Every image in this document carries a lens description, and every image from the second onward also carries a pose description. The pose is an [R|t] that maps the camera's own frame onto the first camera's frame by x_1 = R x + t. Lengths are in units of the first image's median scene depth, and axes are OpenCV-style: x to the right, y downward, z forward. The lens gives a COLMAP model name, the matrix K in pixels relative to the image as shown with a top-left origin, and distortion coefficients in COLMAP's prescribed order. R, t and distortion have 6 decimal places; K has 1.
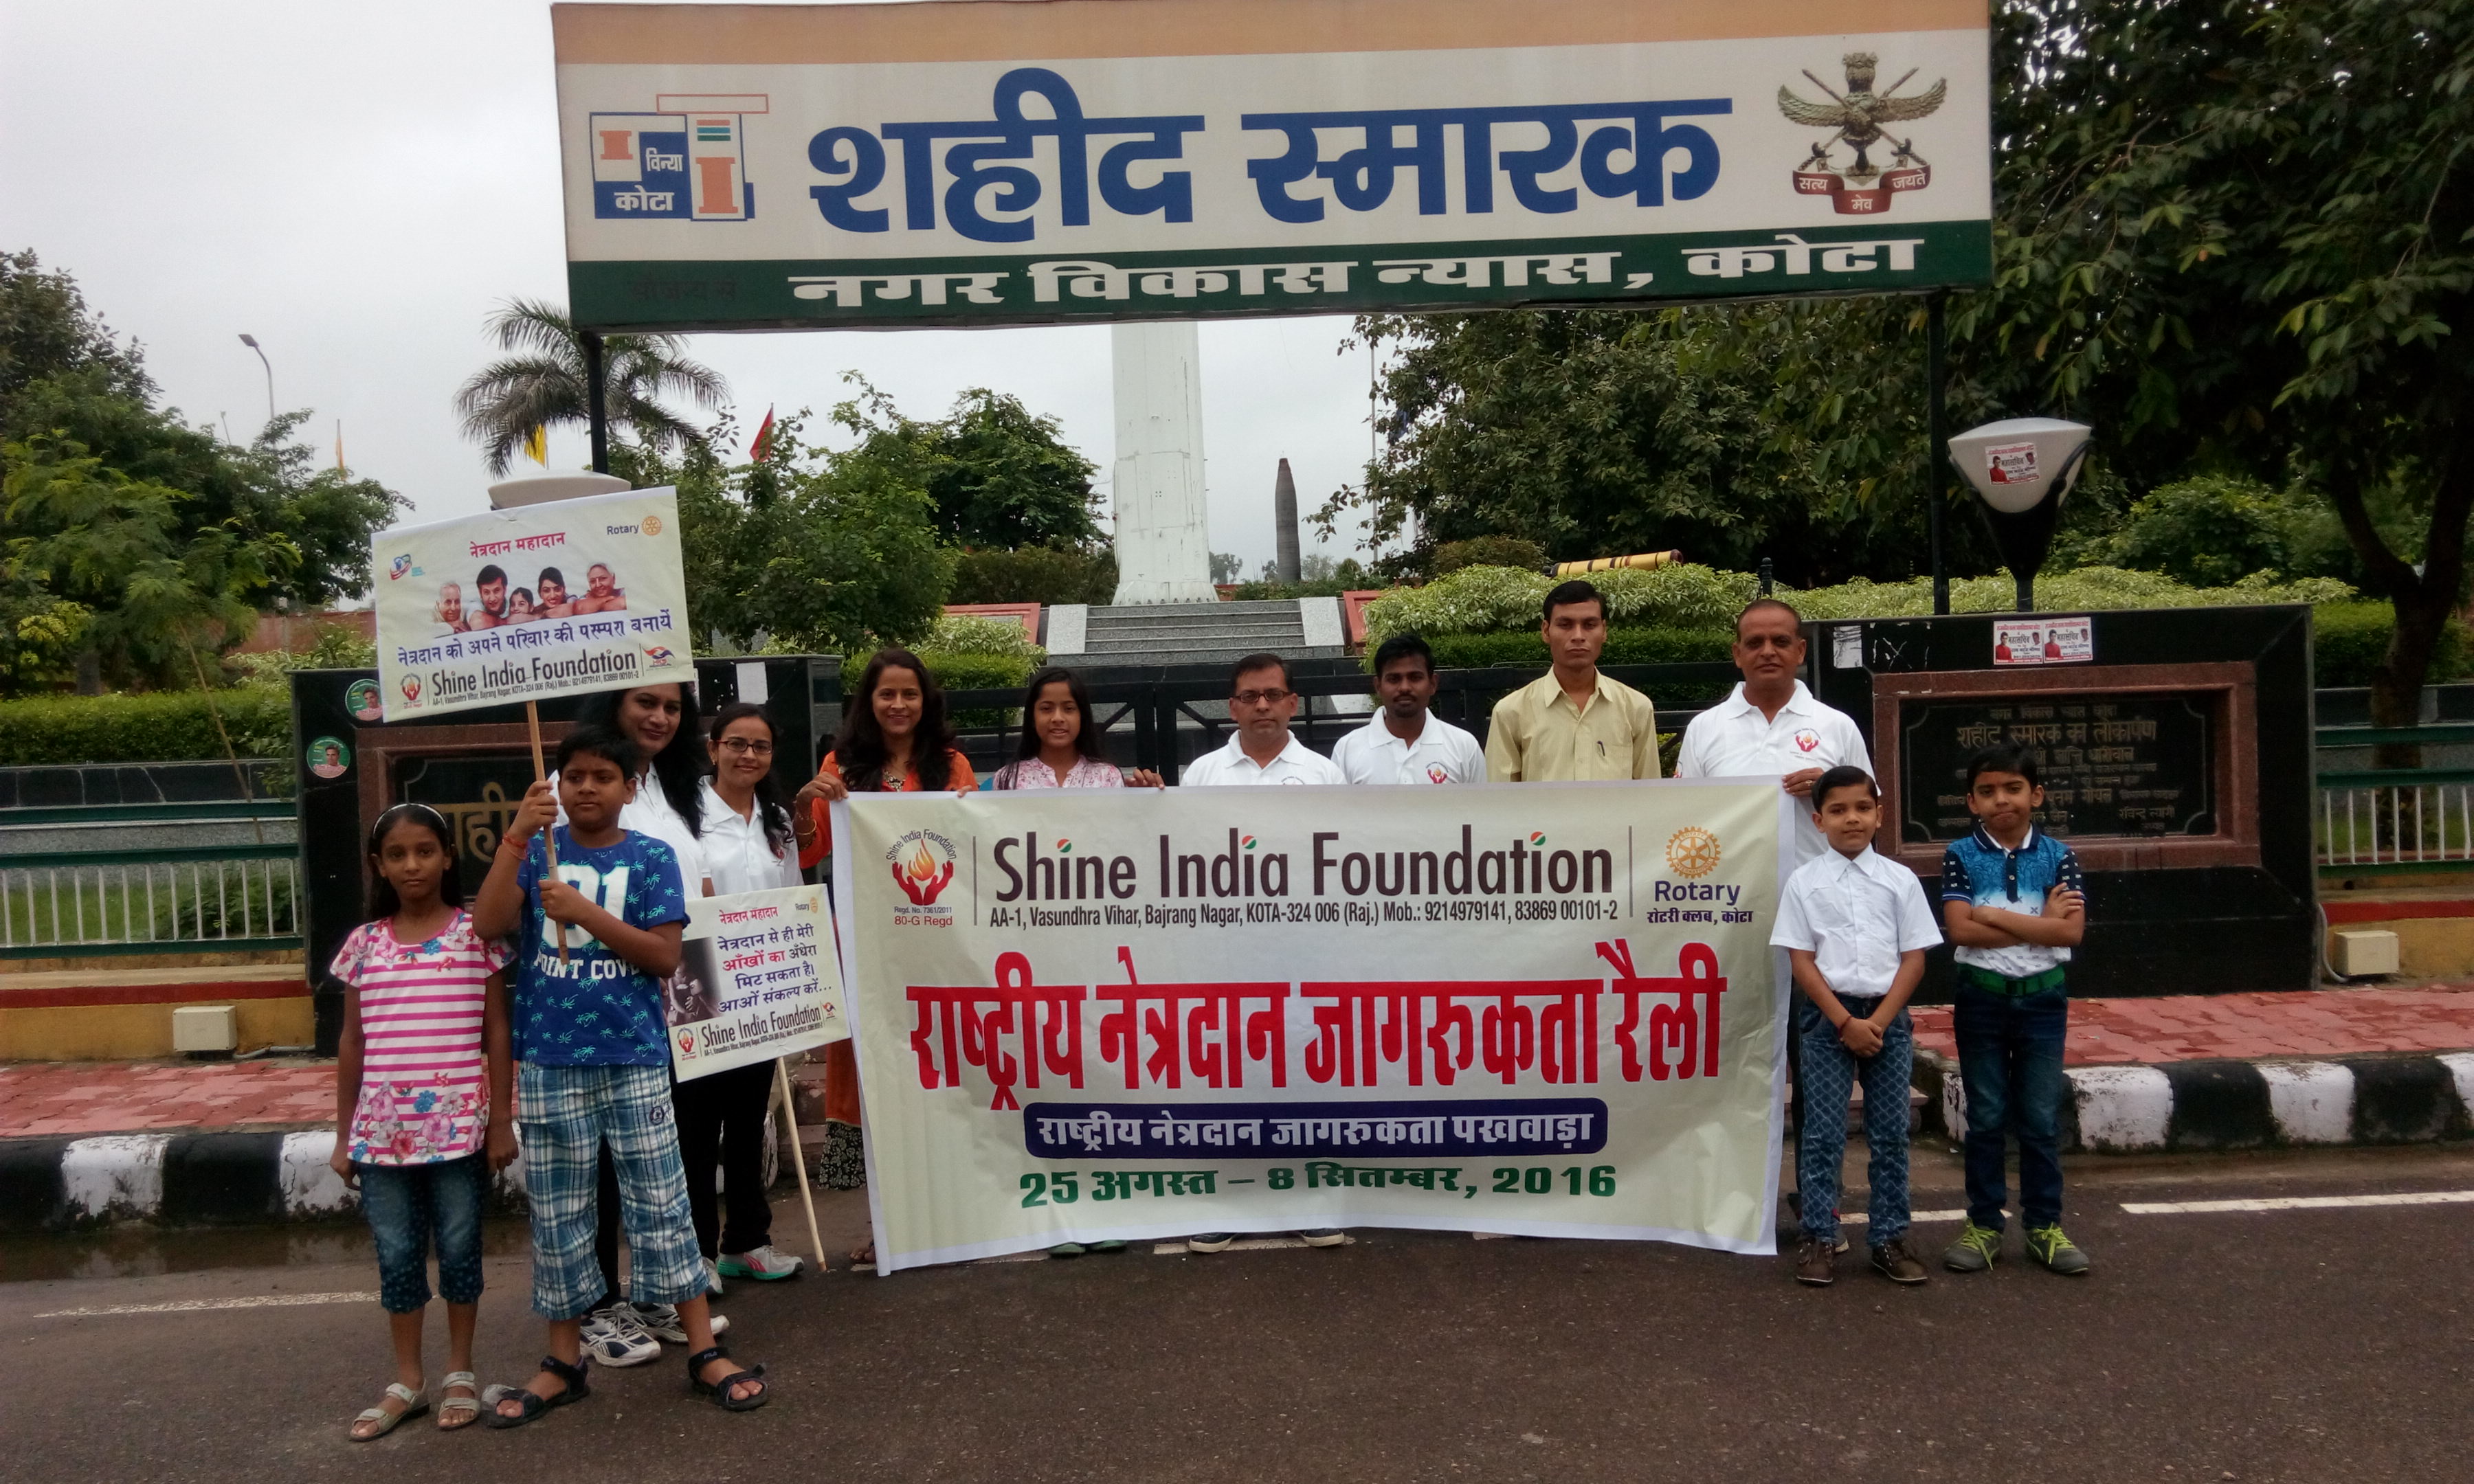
lens RADIAL K [[2155.8, 0, 1226.5], [0, 2155.8, 733.8], [0, 0, 1]] dist [0.122774, -0.223957]
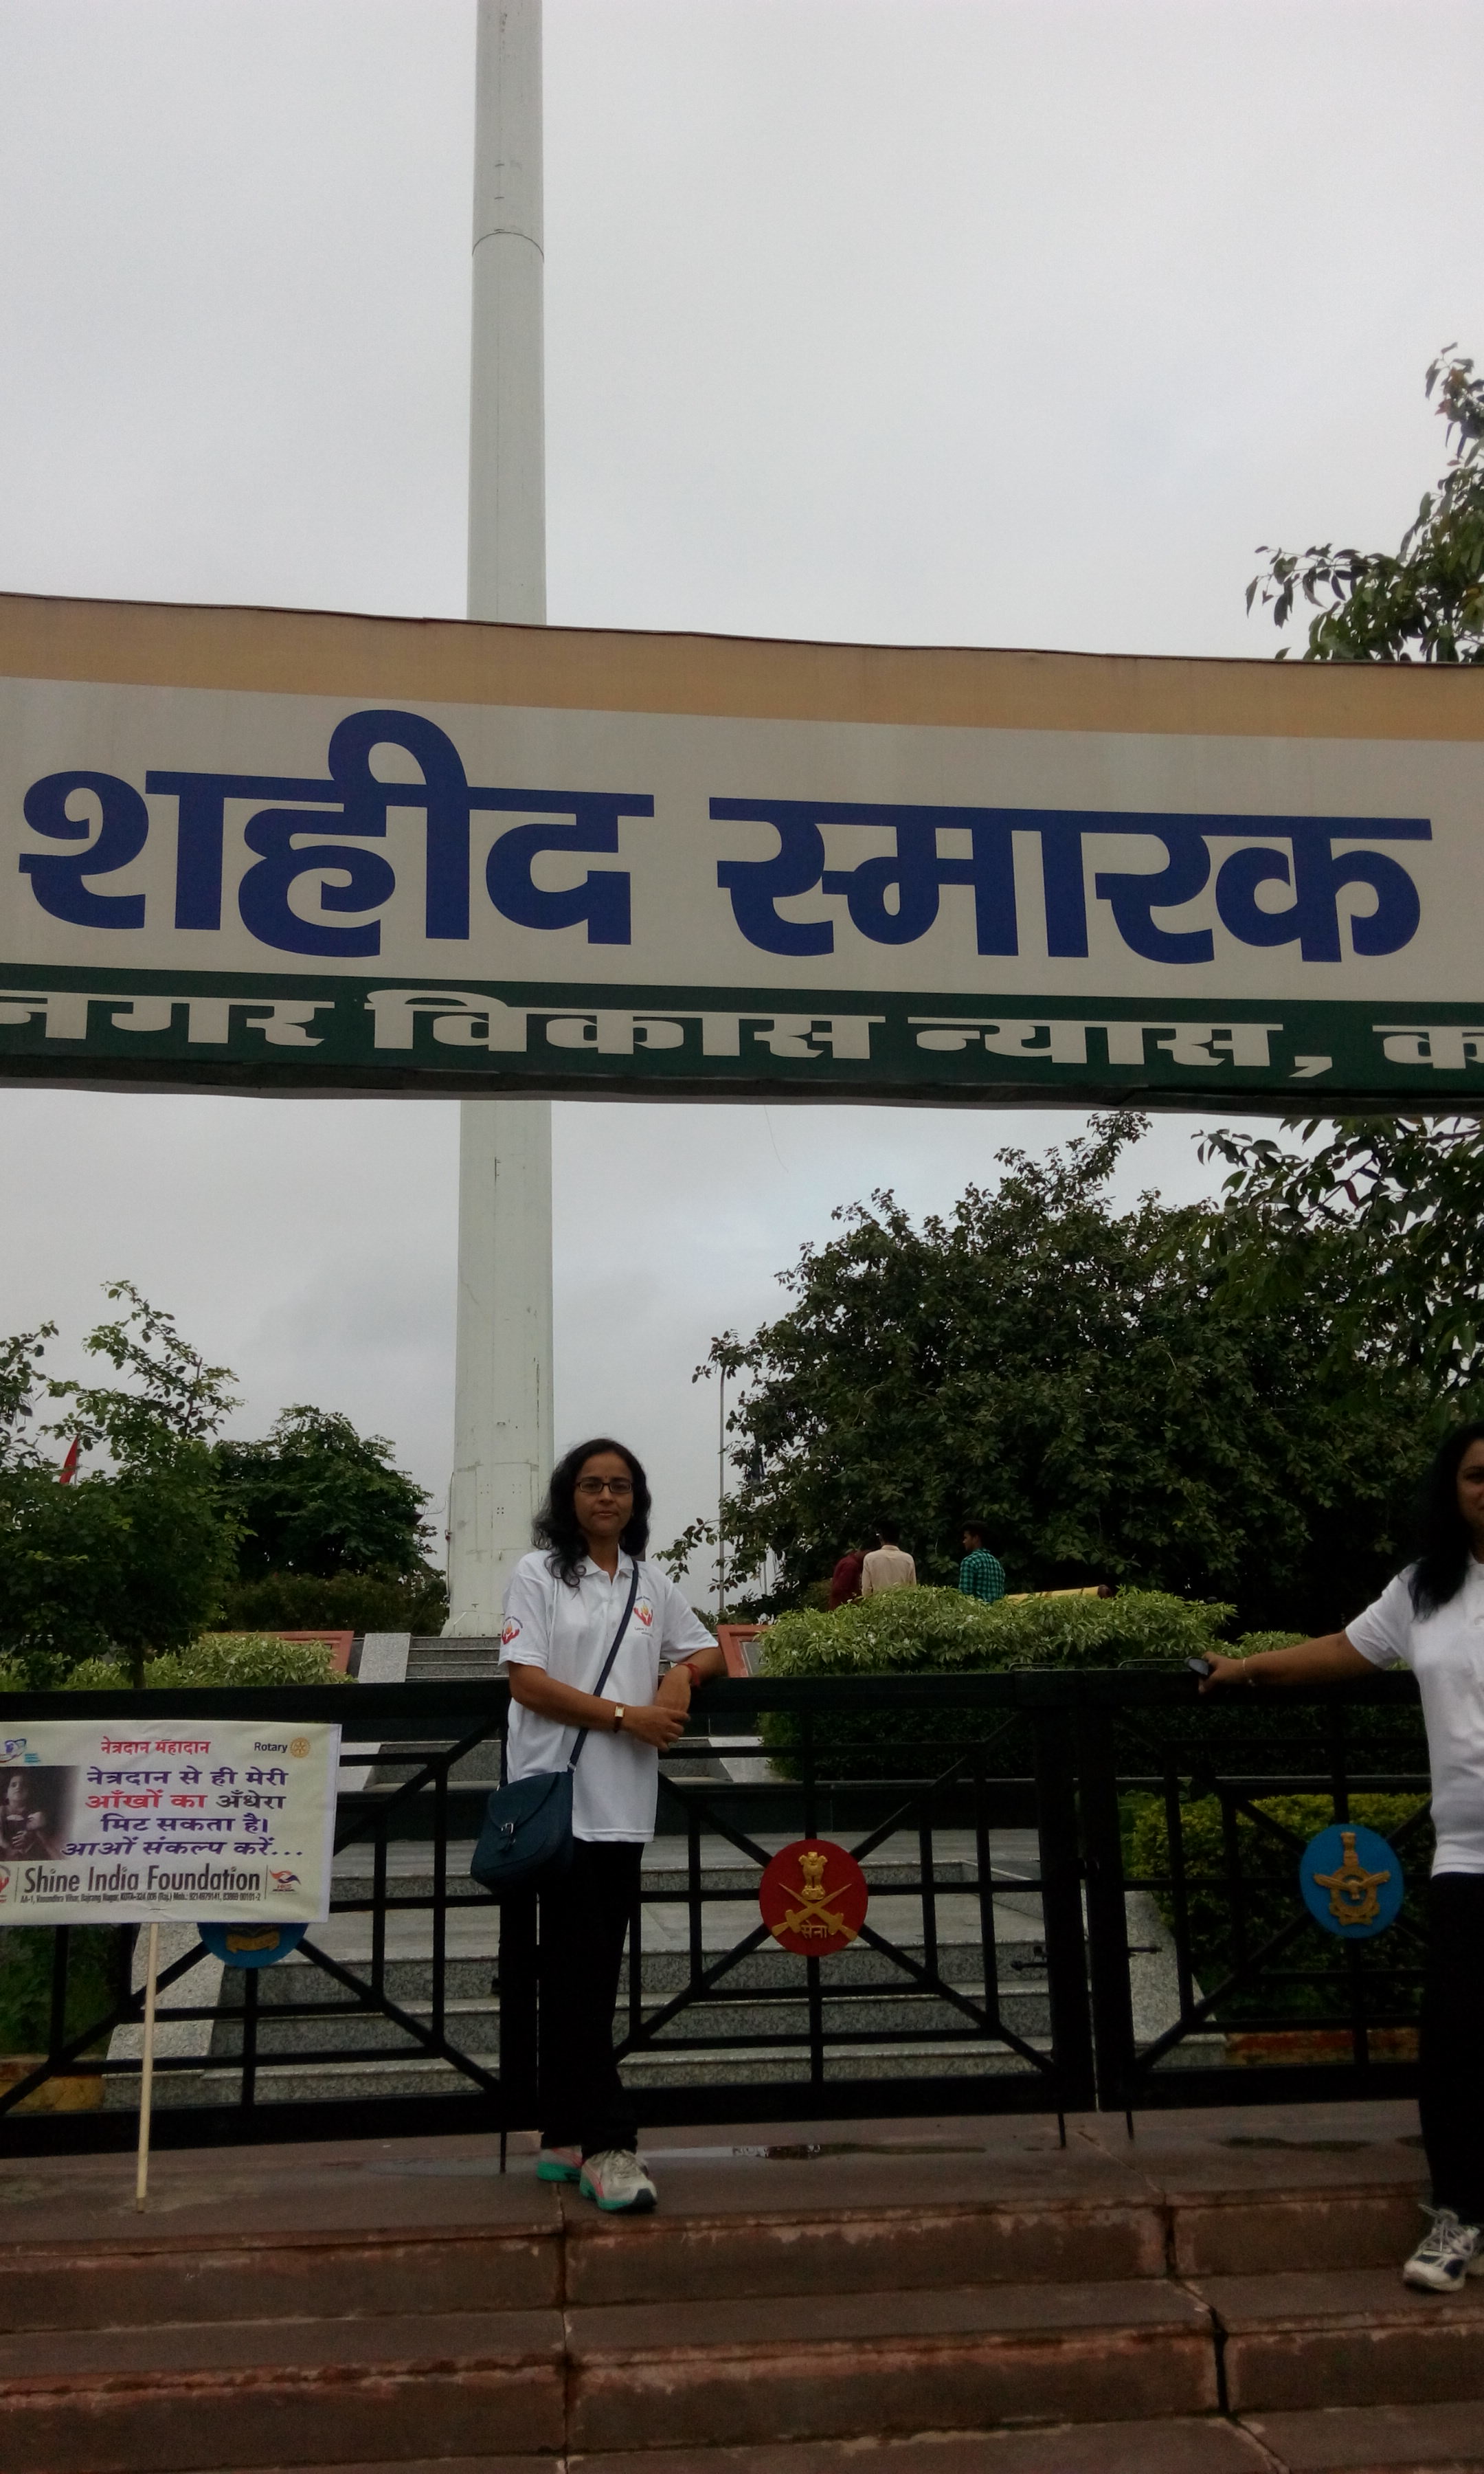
lens RADIAL K [[2142.1, 0, 737.4], [0, 2142.1, 1188.3], [0, 0, 1]] dist [0.113580, -0.203903]
pose [[0.996230, 0.040233, 0.076859, -0.029973], [-0.017487, 0.960901, -0.276341, 0.007909], [-0.084972, 0.273955, 0.957981, 0.407847]]
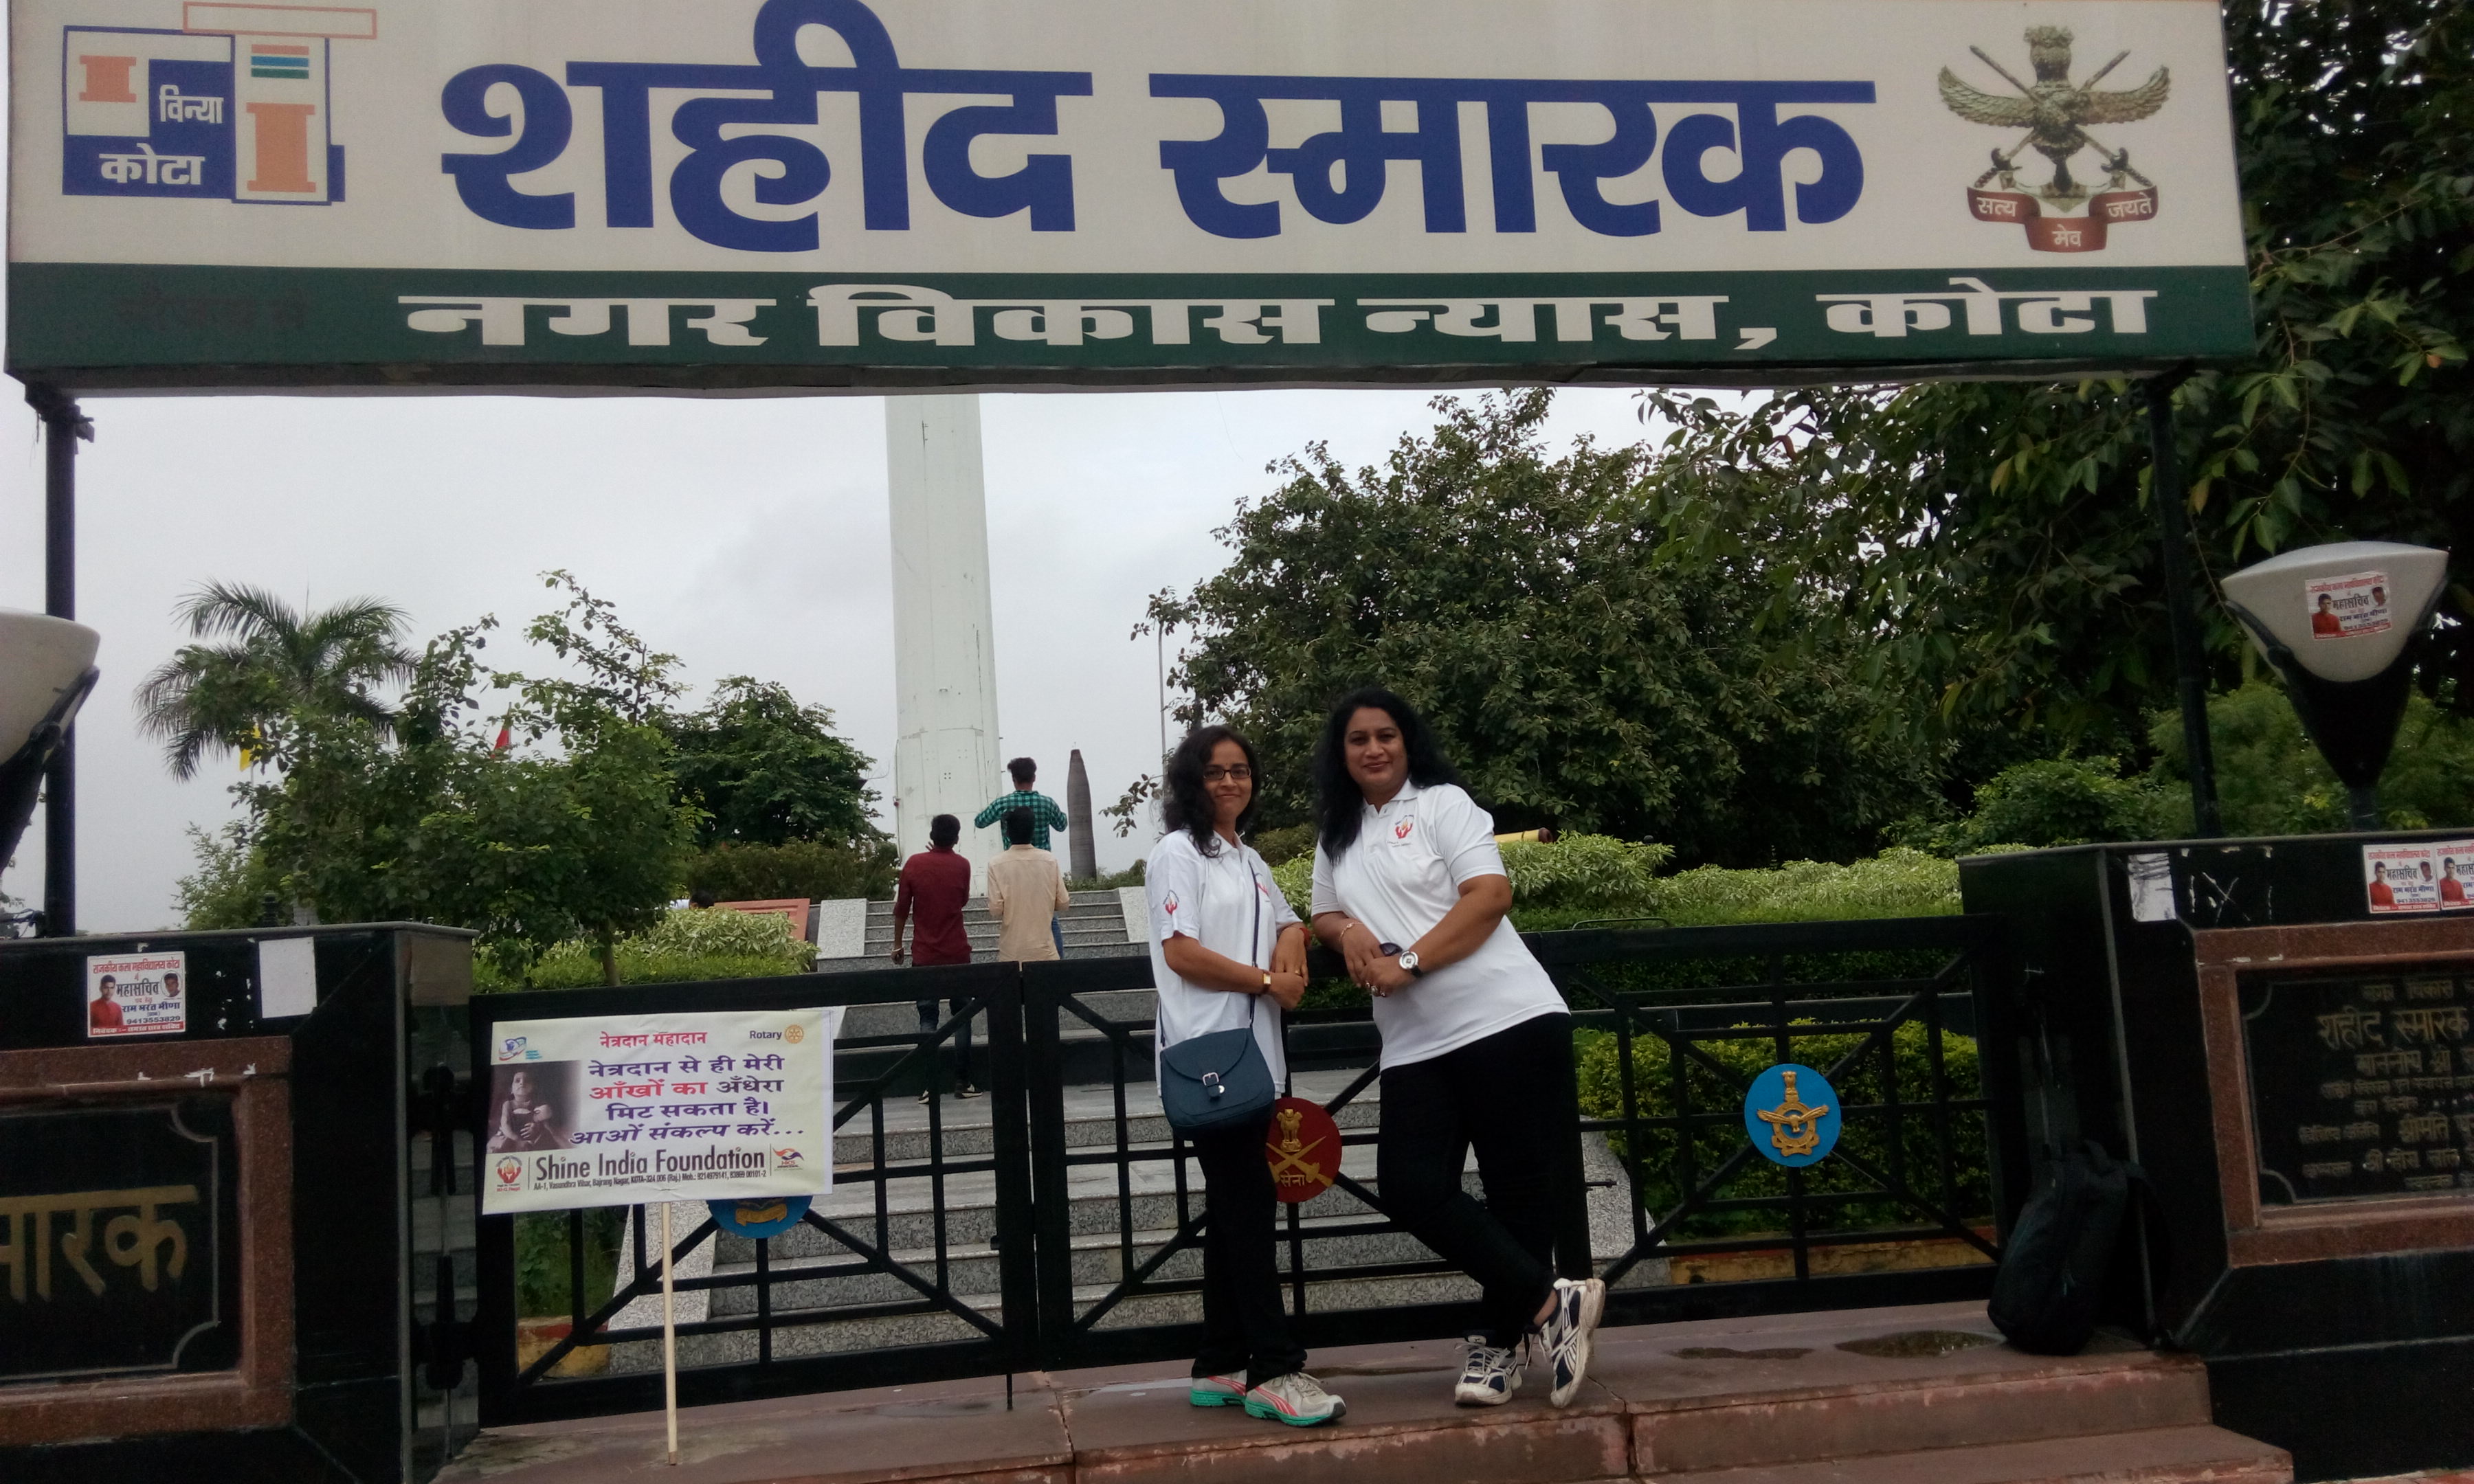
lens RADIAL K [[2154.8, 0, 1258.8], [0, 2154.8, 729.4], [0, 0, 1]] dist [0.139756, -0.249897]
pose [[0.992809, -0.004522, 0.119621, -0.038814], [0.021954, 0.989216, -0.144808, 0.000691], [-0.117677, 0.146392, 0.982202, 0.391085]]
